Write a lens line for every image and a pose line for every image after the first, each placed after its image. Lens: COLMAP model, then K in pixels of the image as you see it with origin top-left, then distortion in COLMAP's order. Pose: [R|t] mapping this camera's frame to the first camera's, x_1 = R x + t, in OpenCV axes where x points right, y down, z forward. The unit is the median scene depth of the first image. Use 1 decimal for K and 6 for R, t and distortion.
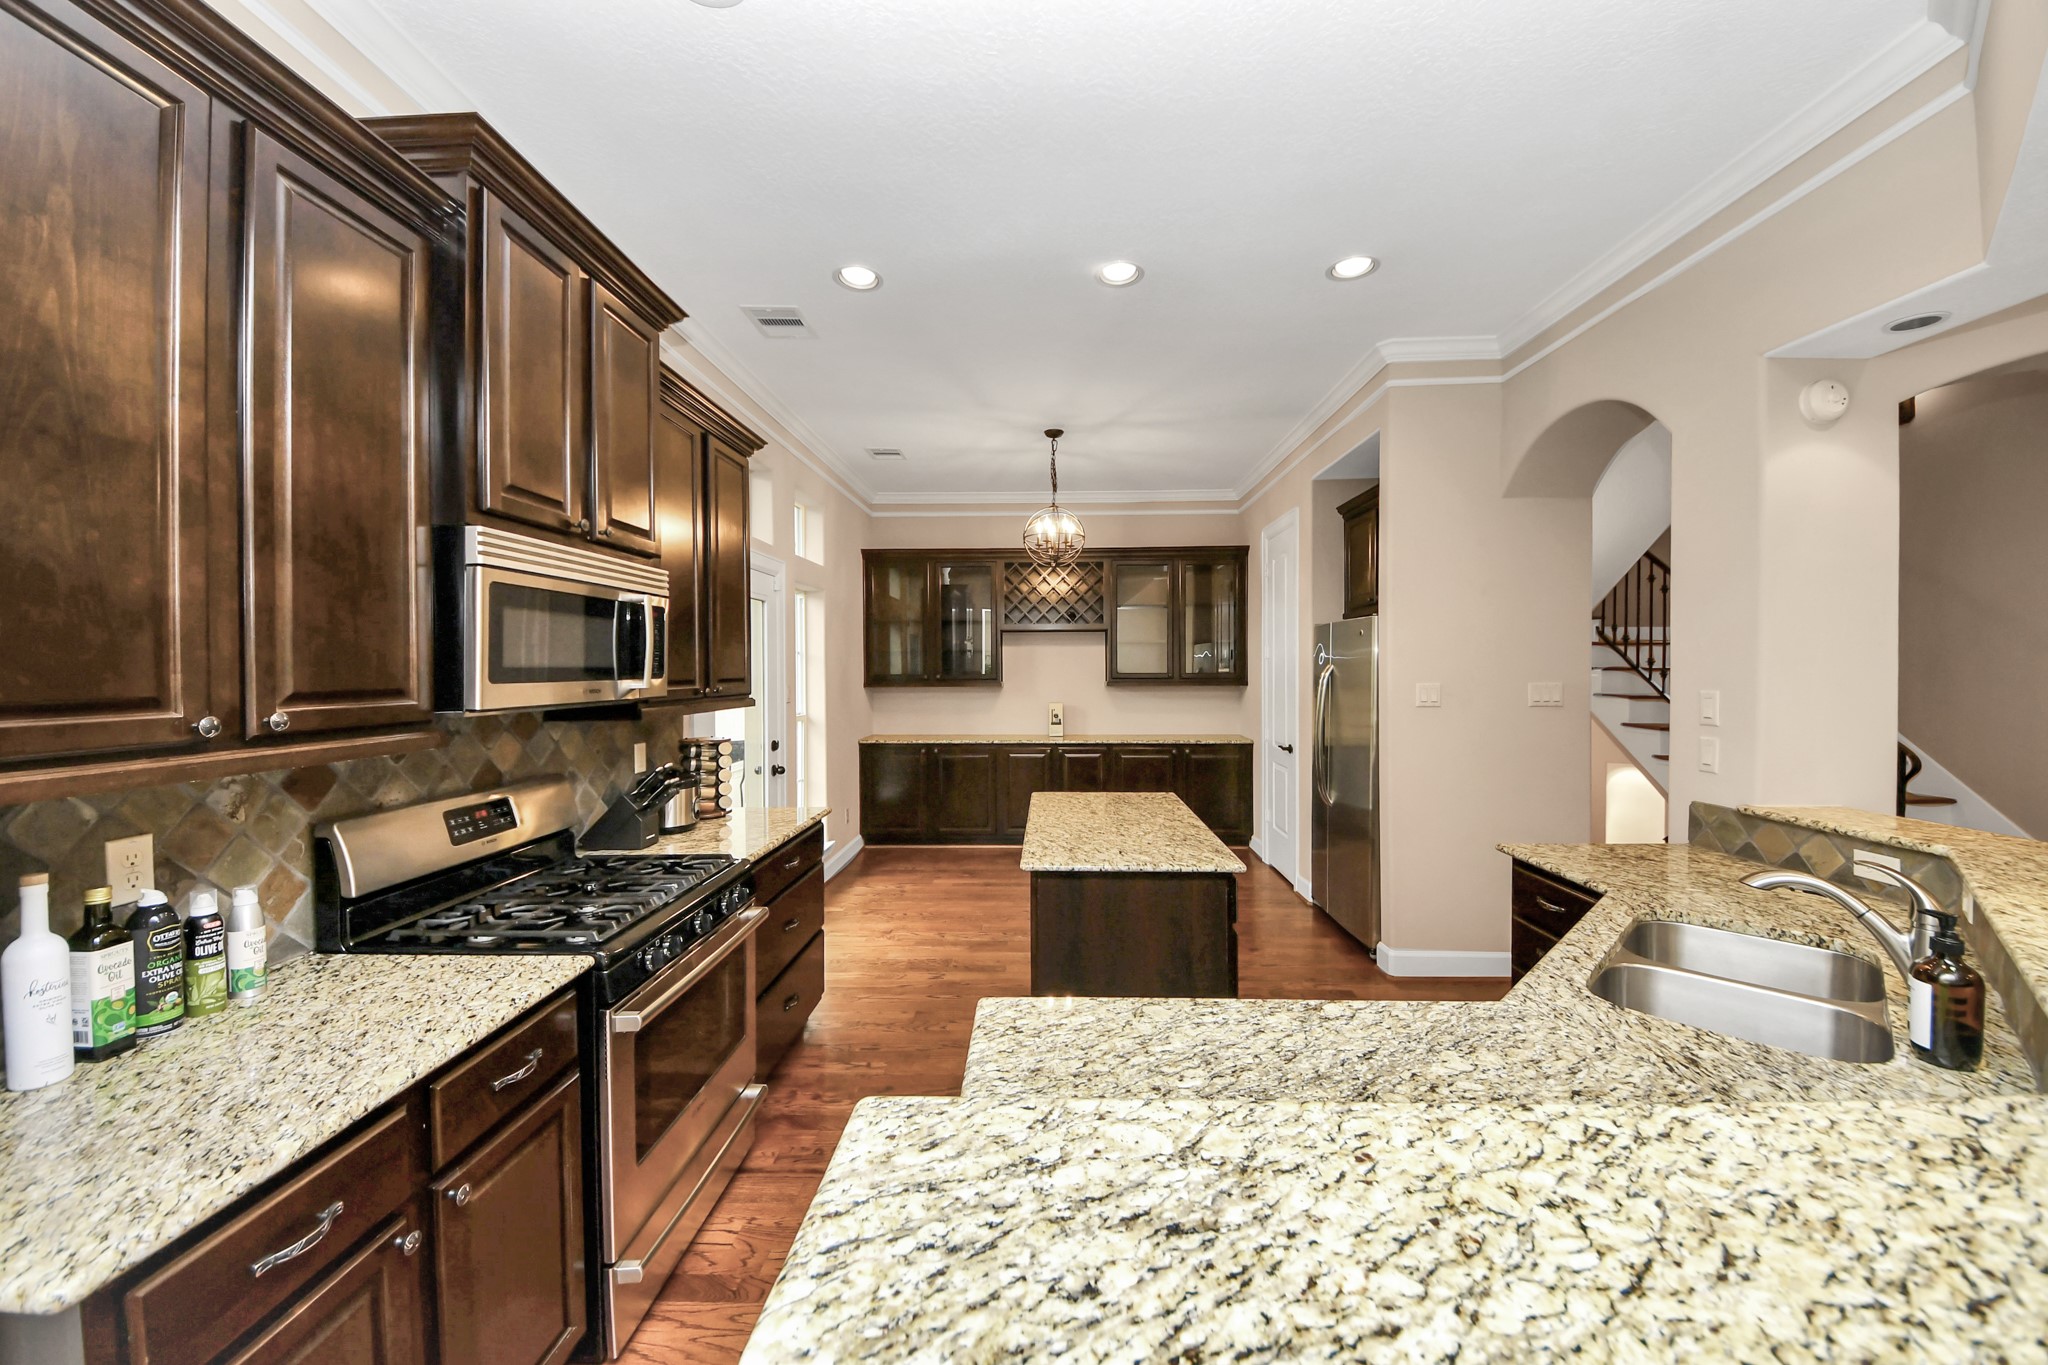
lens RADIAL K [[726.8, 0, 1018.7], [0, 726.8, 673.8], [0, 0, 1]] dist [-0.001026, -0.002788]
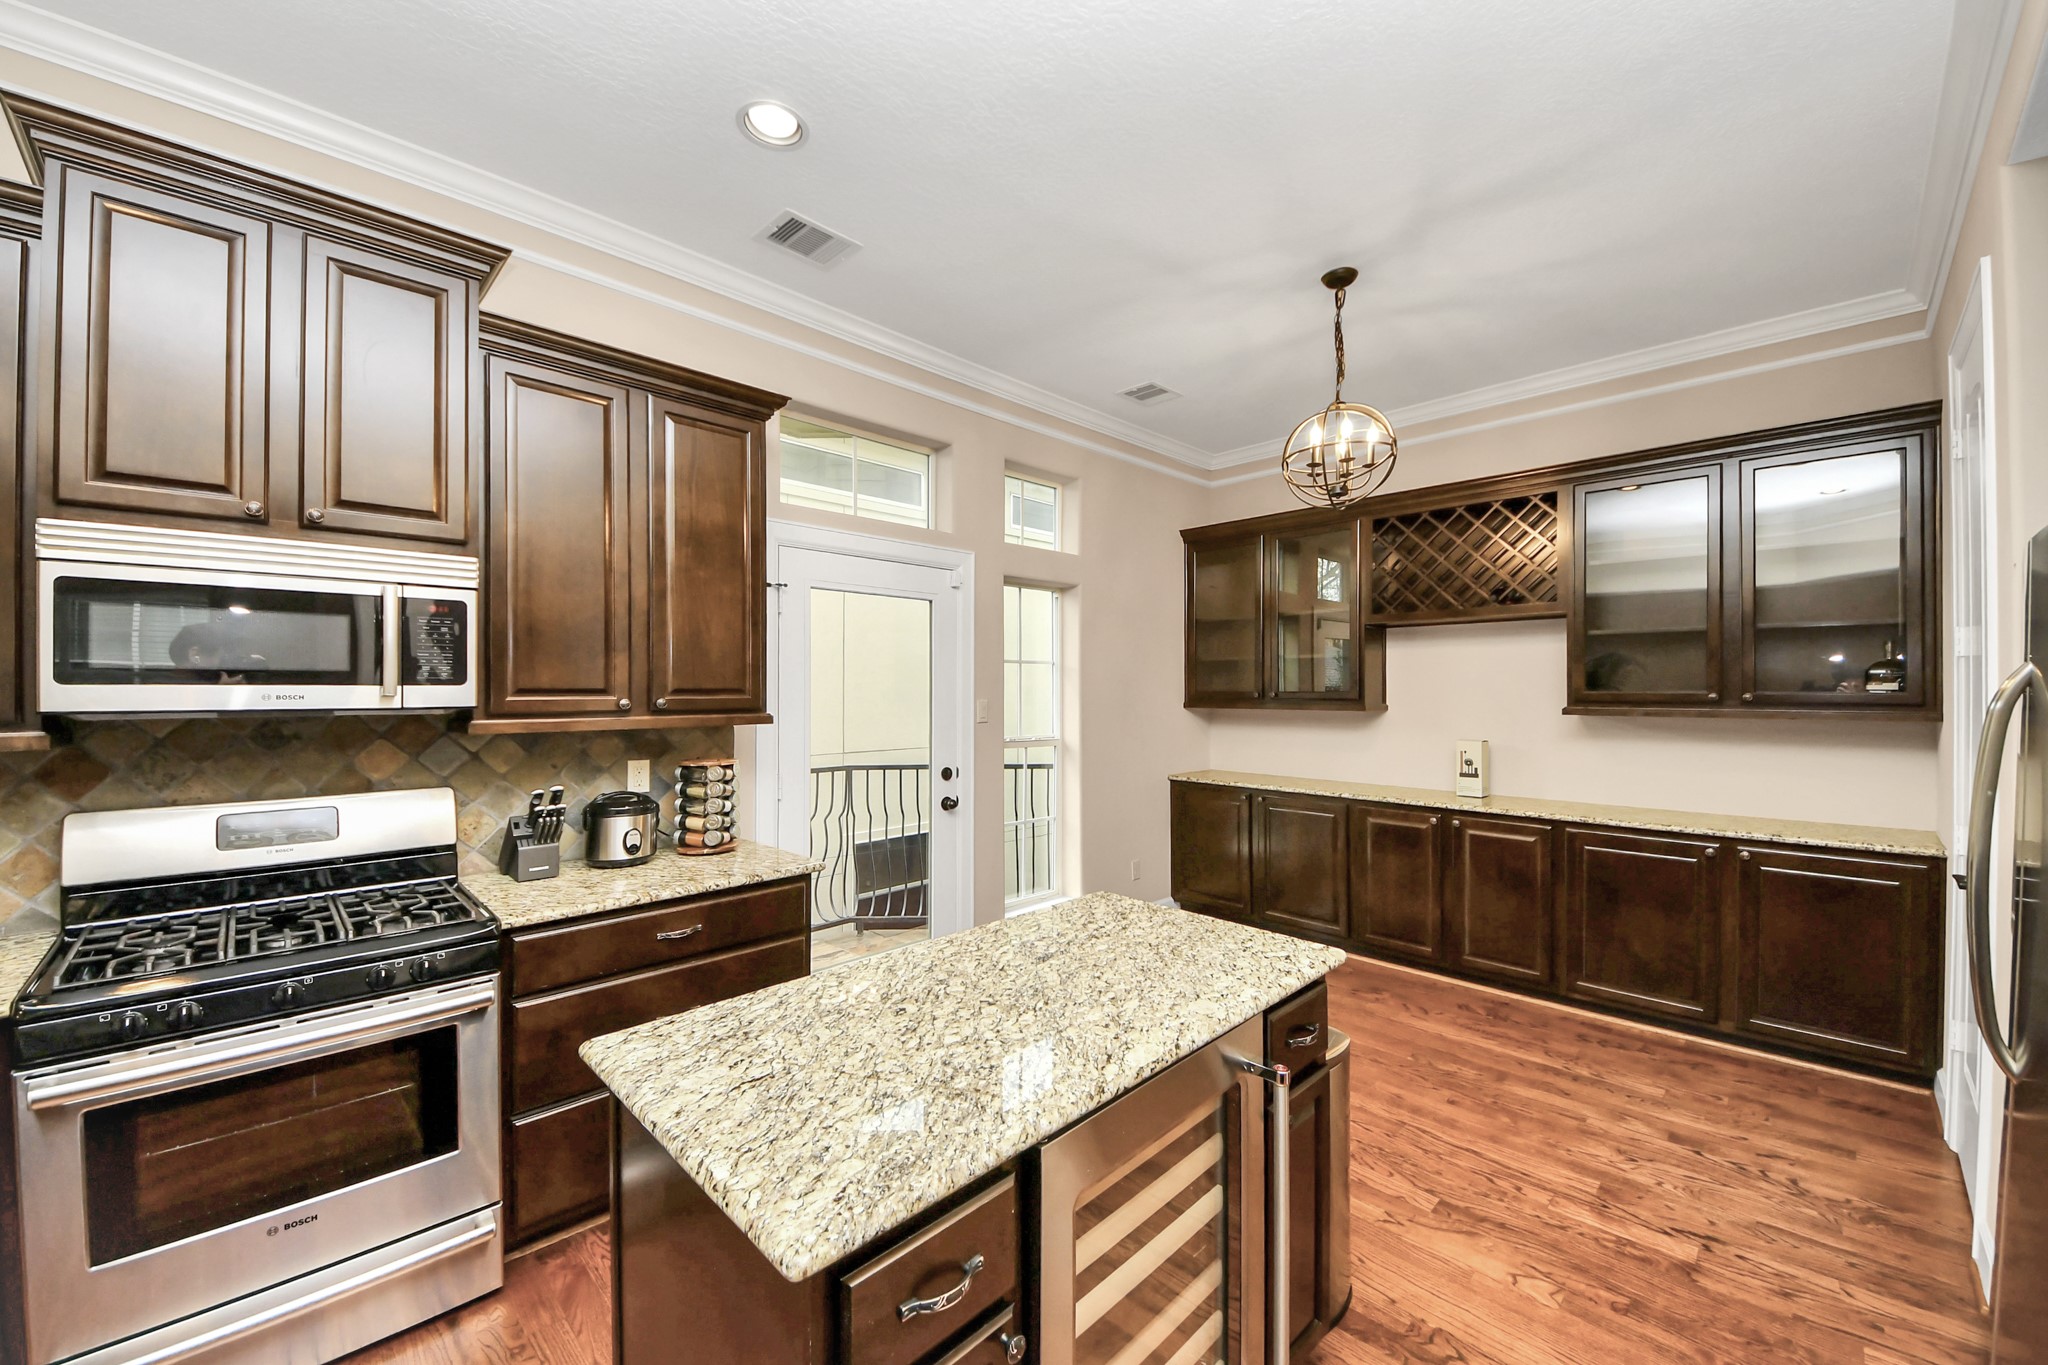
lens RADIAL K [[726.8, 0, 1083.6], [0, 726.8, 694.1], [0, 0, 1]] dist [-0.001026, -0.002788]
pose [[0.722723, 0.010286, -0.691061, 0.393893], [-0.010251, 0.999939, 0.004163, 0.003456], [0.691061, 0.004075, 0.722785, 0.569776]]
